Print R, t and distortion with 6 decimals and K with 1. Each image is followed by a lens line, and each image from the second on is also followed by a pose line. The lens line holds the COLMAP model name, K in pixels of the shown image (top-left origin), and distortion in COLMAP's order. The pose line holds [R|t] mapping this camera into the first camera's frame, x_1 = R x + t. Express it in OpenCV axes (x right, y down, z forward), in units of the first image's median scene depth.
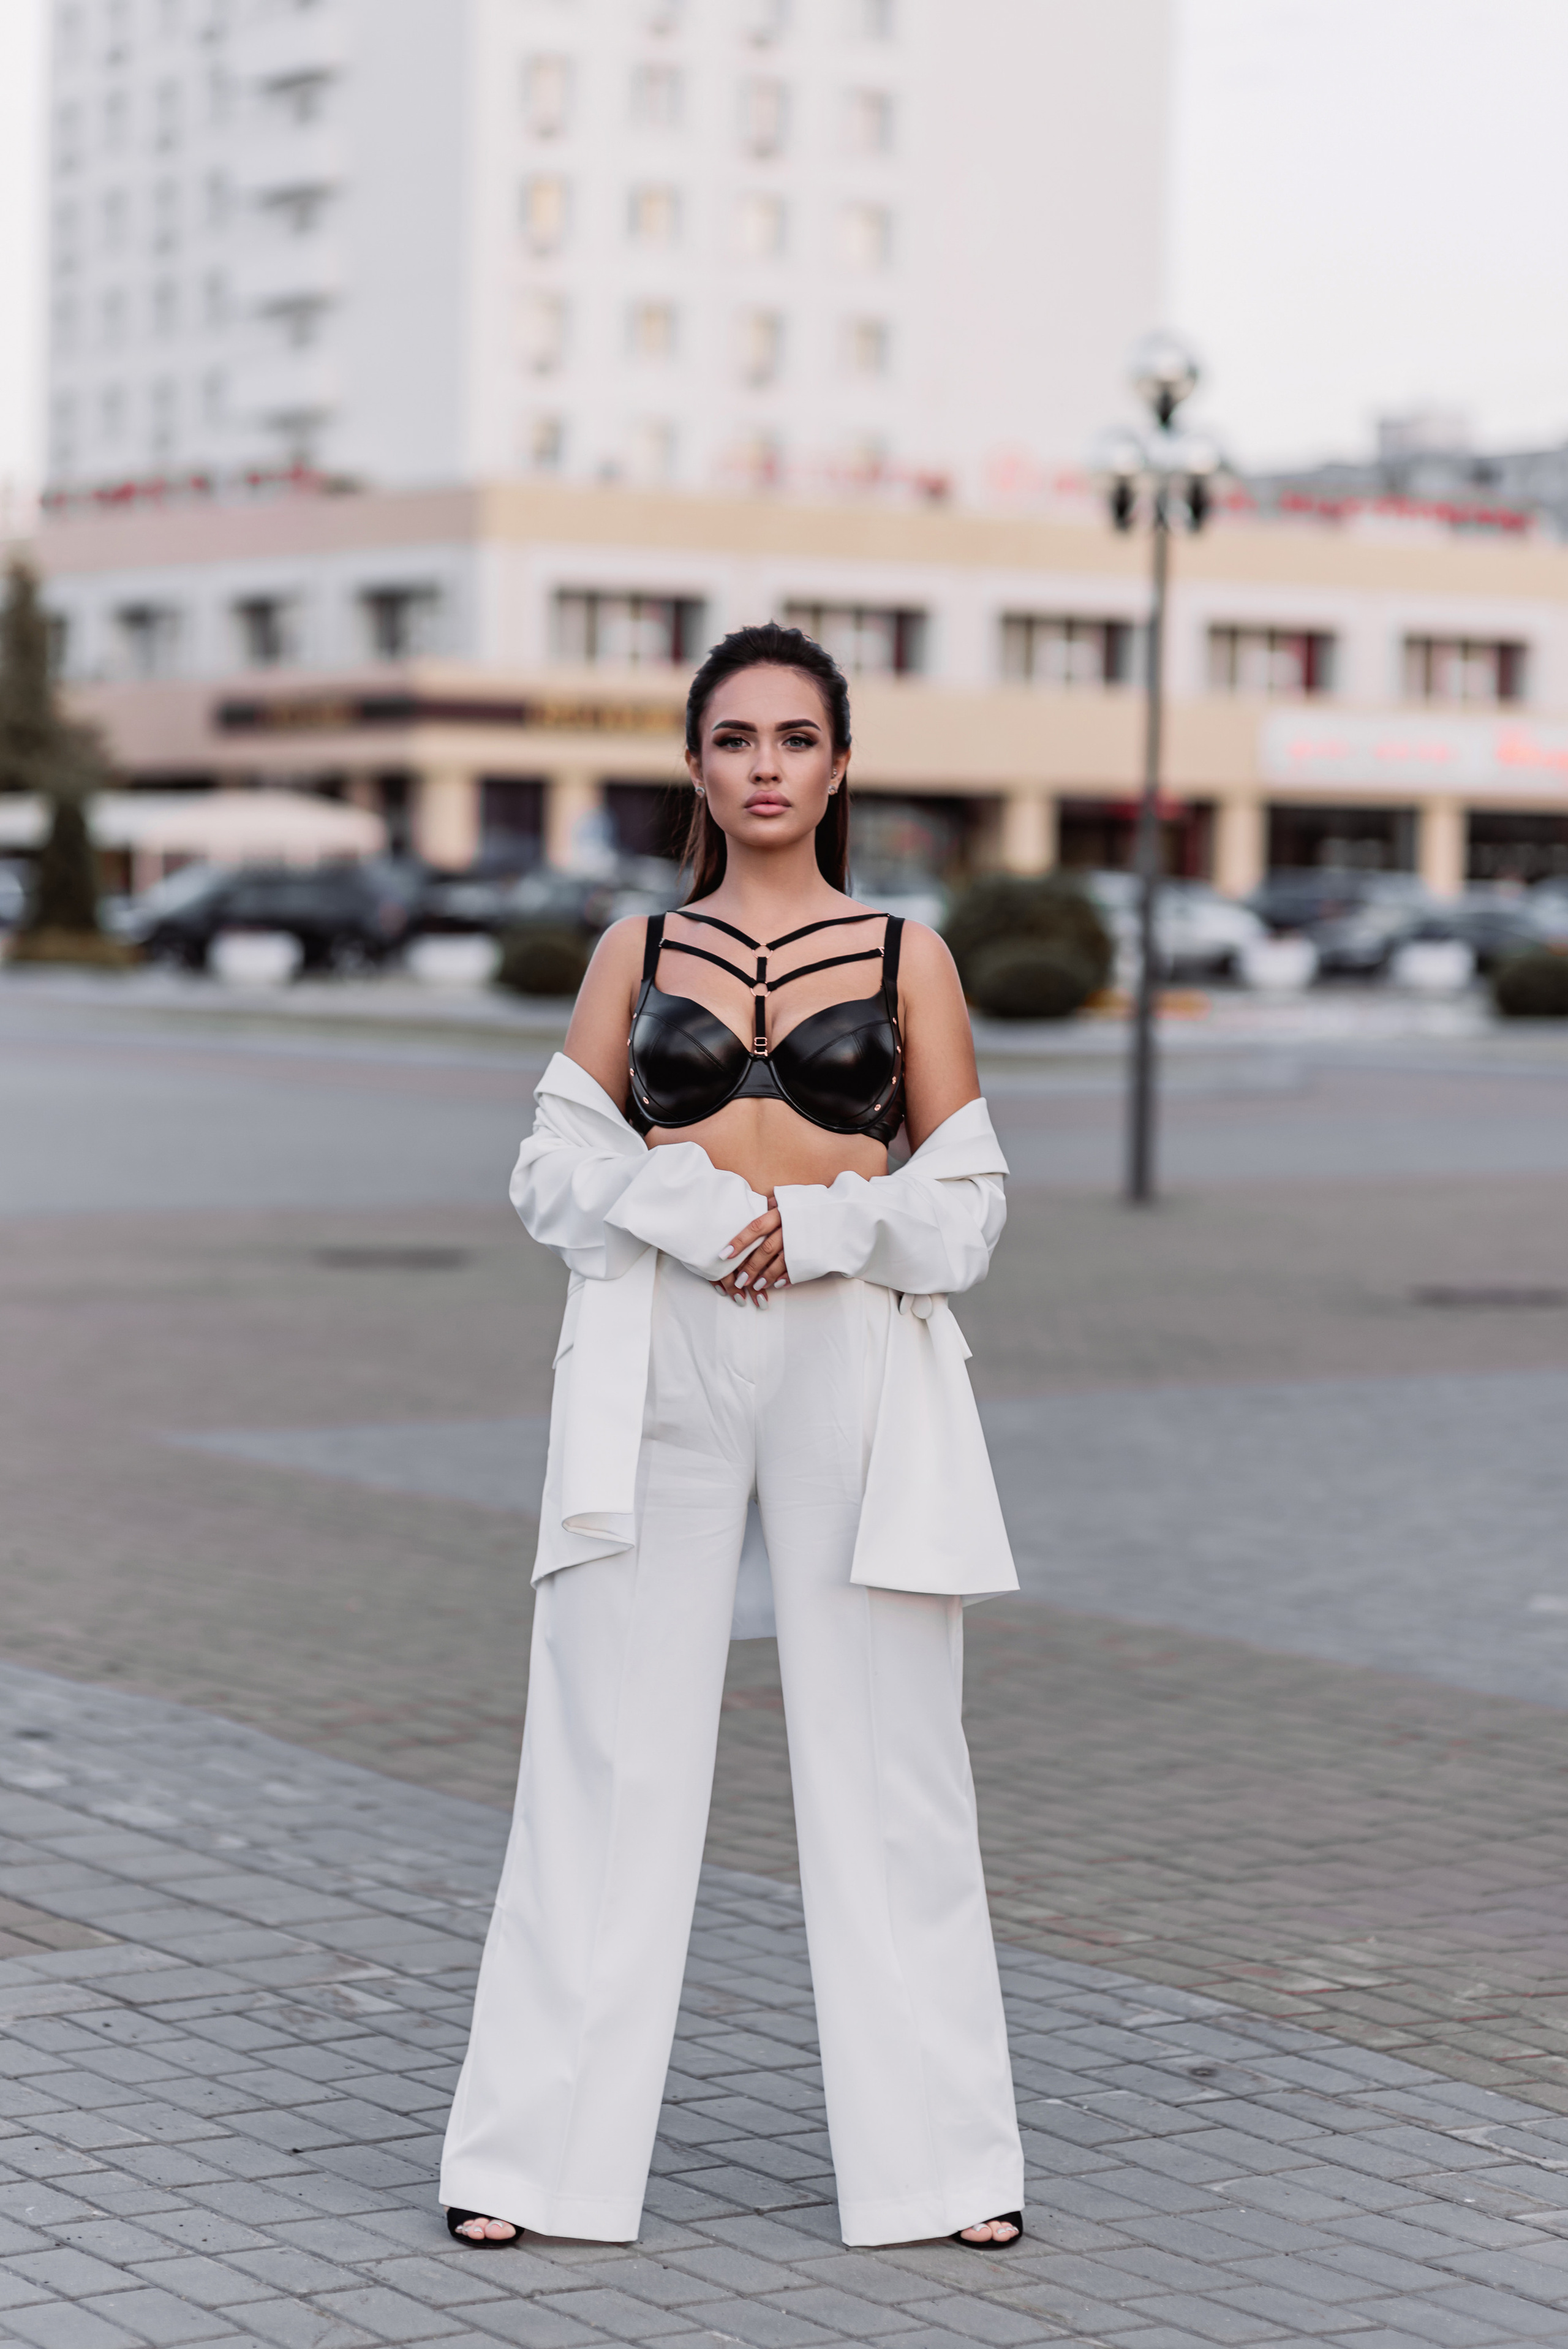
lens RADIAL K [[5548.6, 0, 784.0], [0, 5548.6, 1174.5], [0, 0, 1]] dist [0.010185, 0.339877]
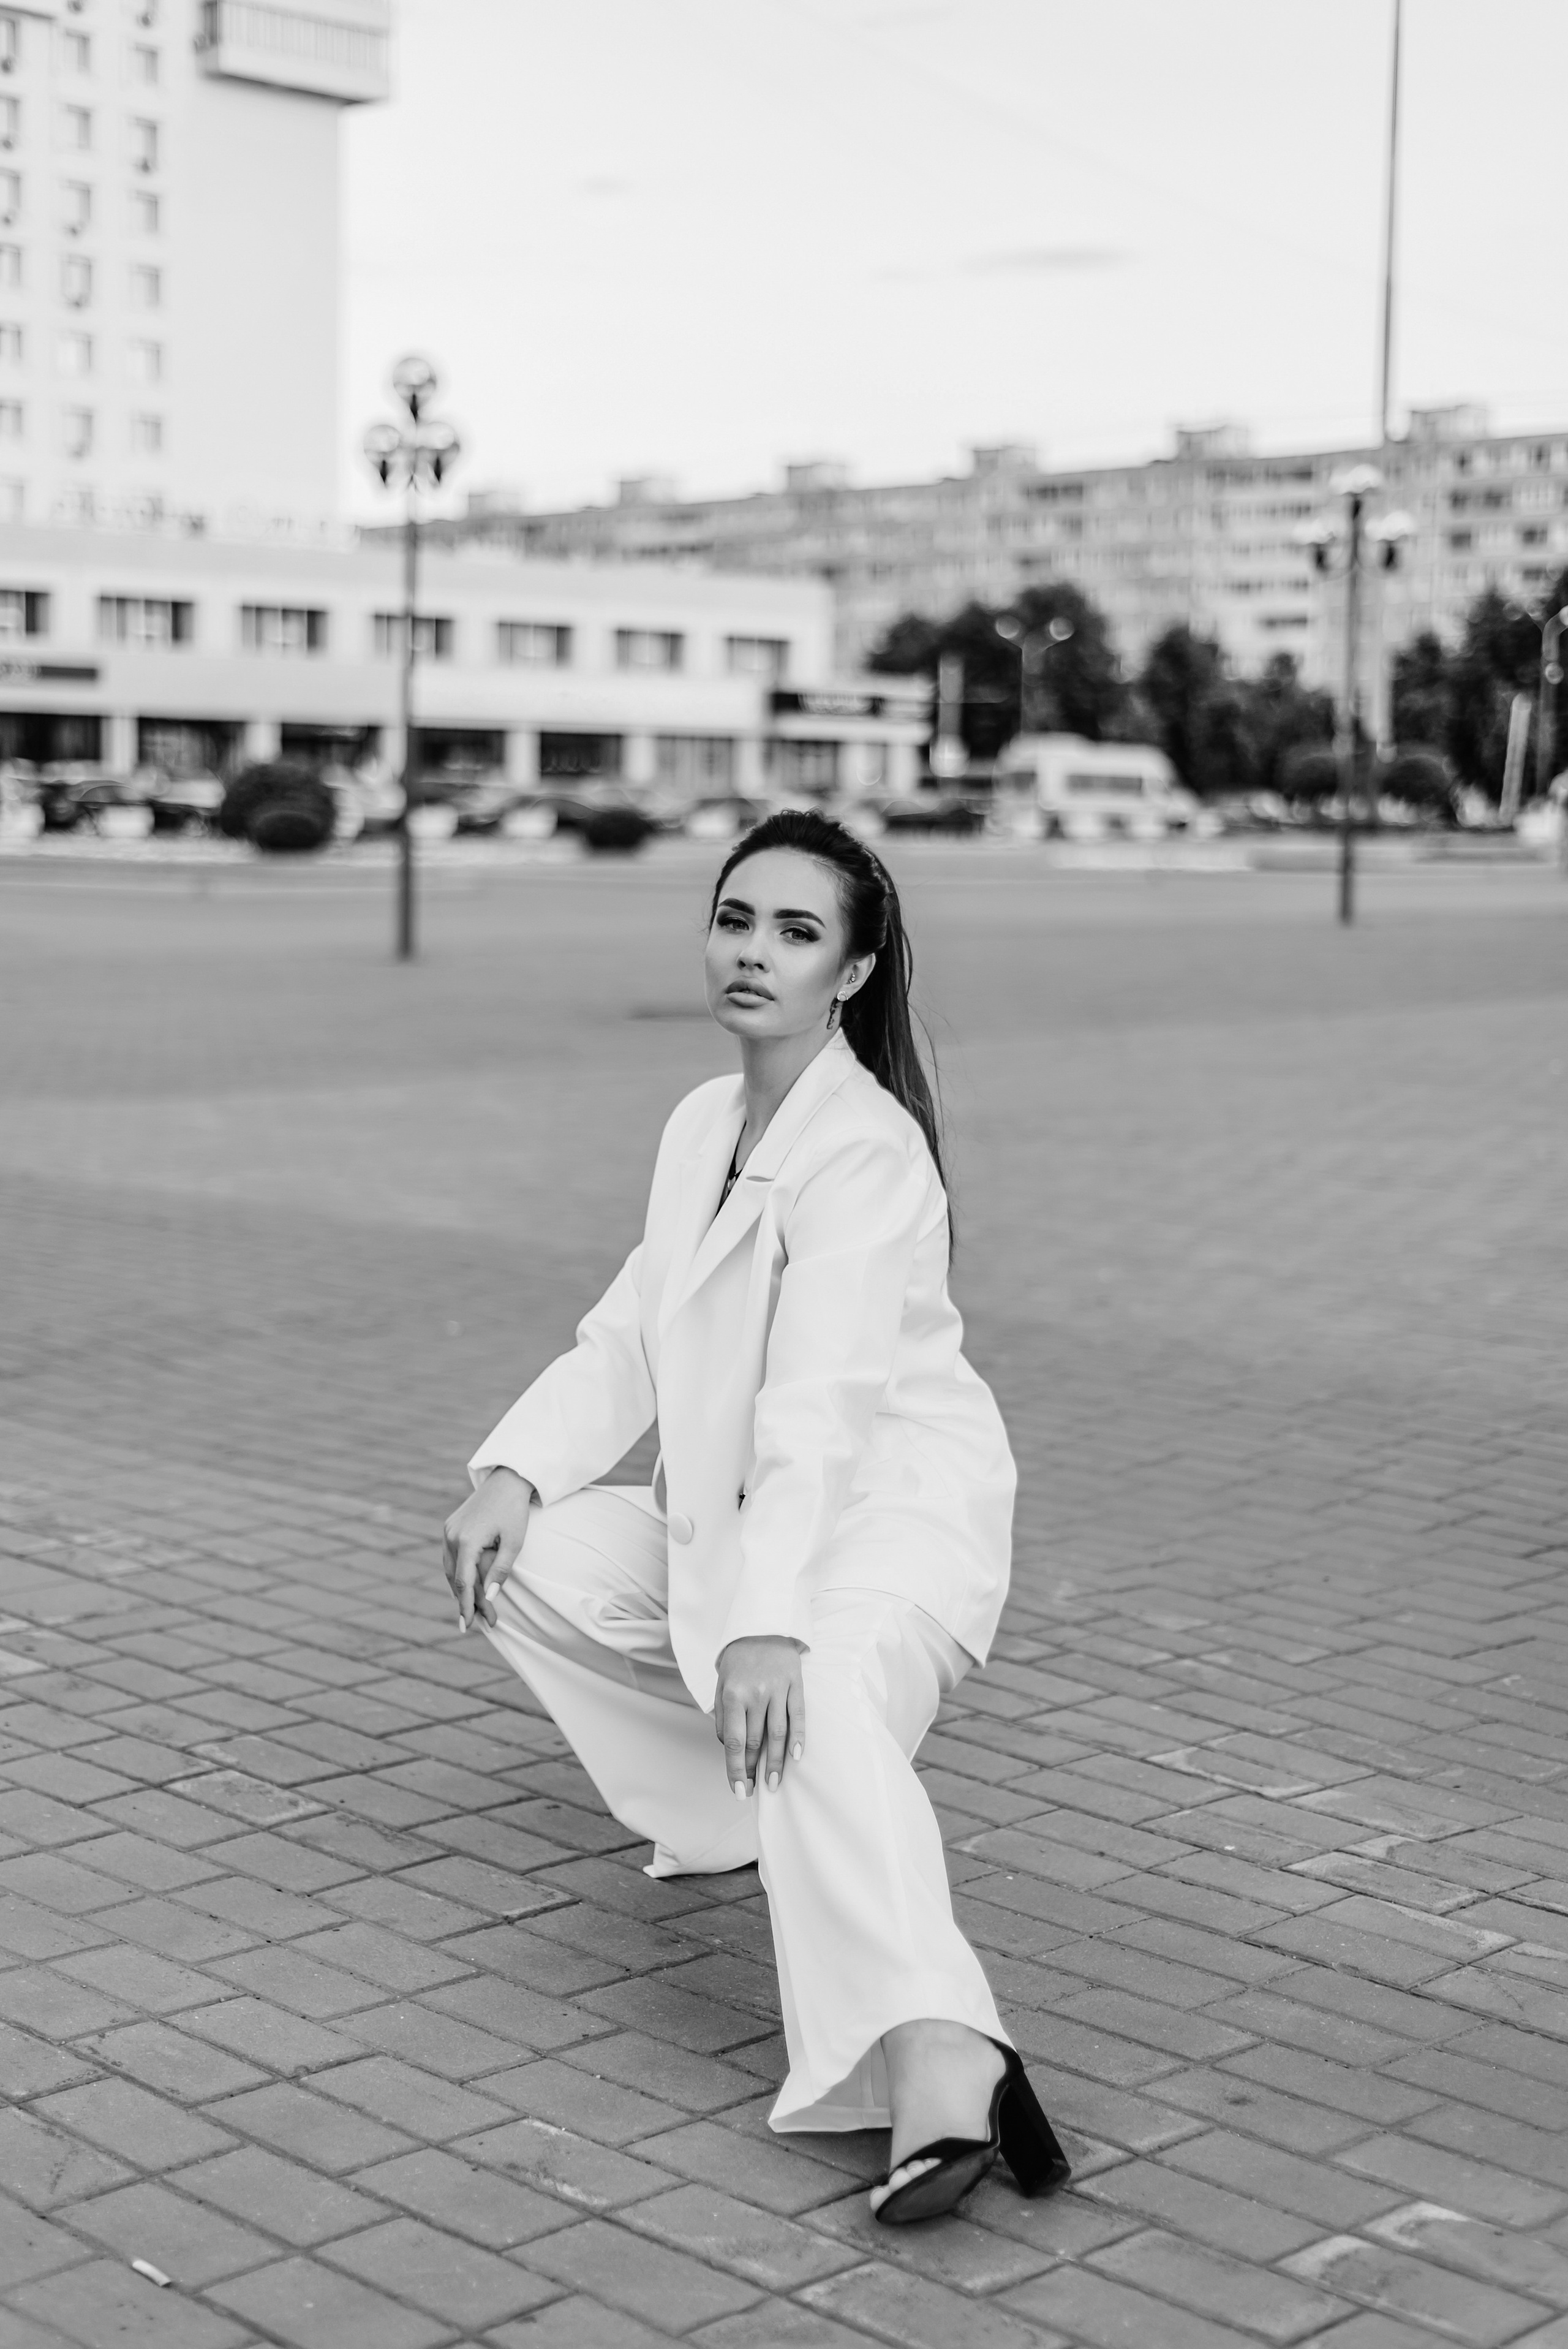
lens RADIAL K [[3373.6, 0, 784.0], [0, 3373.6, 1174.5], [0, 0, 1]] dist [-0.000581, 0.029570]
pose [[0.979878, -0.024500, 0.198090, -0.056834], [0.012155, 0.997921, 0.063300, 0.026167], [-0.199229, -0.059618, 0.978138, 0.390868]]
